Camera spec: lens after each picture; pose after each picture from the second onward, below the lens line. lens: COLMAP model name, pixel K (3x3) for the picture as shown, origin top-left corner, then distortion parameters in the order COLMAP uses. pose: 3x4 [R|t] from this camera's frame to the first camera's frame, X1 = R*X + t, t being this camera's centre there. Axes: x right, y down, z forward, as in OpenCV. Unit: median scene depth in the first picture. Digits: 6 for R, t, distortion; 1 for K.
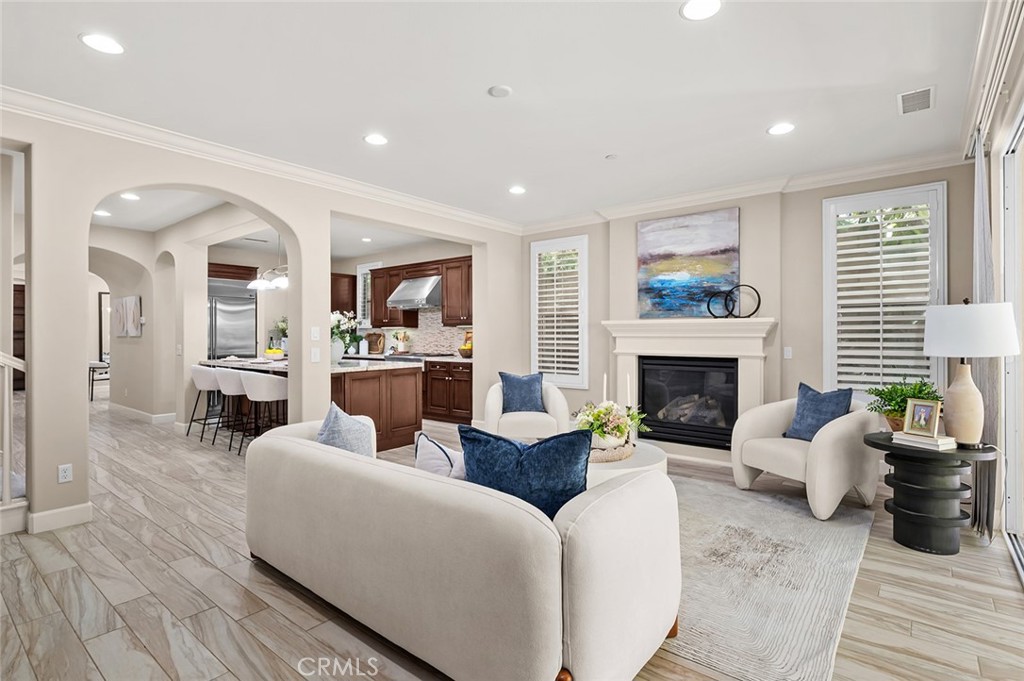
lens RADIAL K [[503.6, 0, 520.4], [0, 503.6, 337.5], [0, 0, 1]] dist [-0.000494, -0.000093]
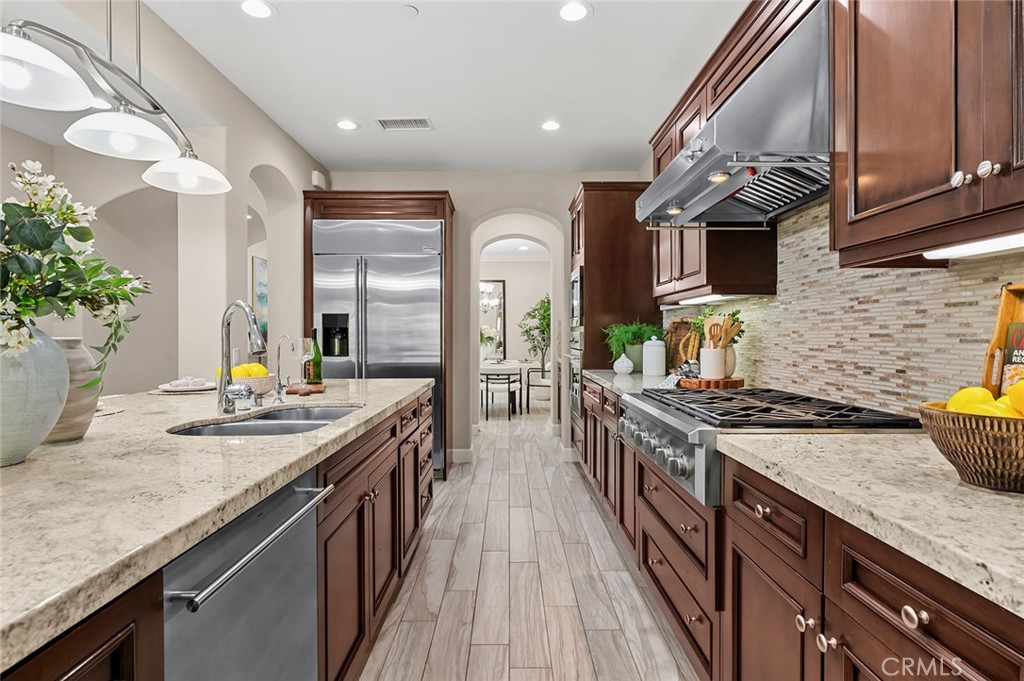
lens RADIAL K [[538.8, 0, 513.8], [0, 538.8, 333.7], [0, 0, 1]] dist [0.001912, -0.001169]
pose [[0.625290, -0.002726, -0.780388, -0.097607], [0.000194, 0.999994, -0.003337, 0.003396], [0.780393, 0.001936, 0.625287, 1.037325]]
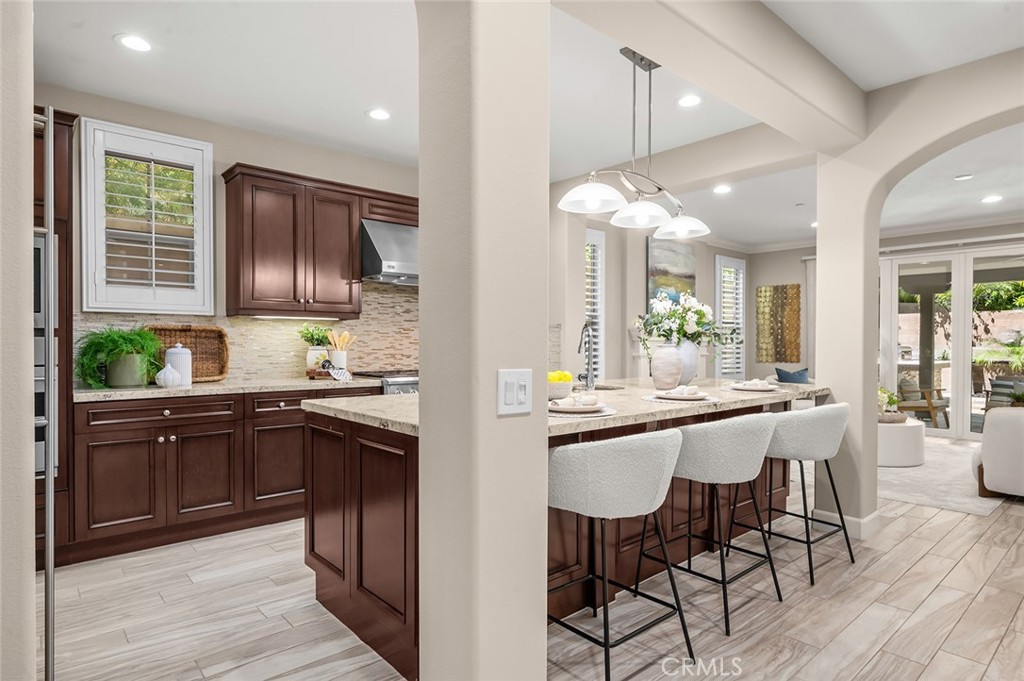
lens RADIAL K [[558.4, 0, 520.7], [0, 558.4, 347.5], [0, 0, 1]] dist [0.002371, -0.000300]
pose [[0.172298, -0.008673, 0.985007, -1.024001], [-0.000816, 0.999960, 0.008947, 0.002443], [-0.985045, -0.002346, 0.172284, 1.077518]]
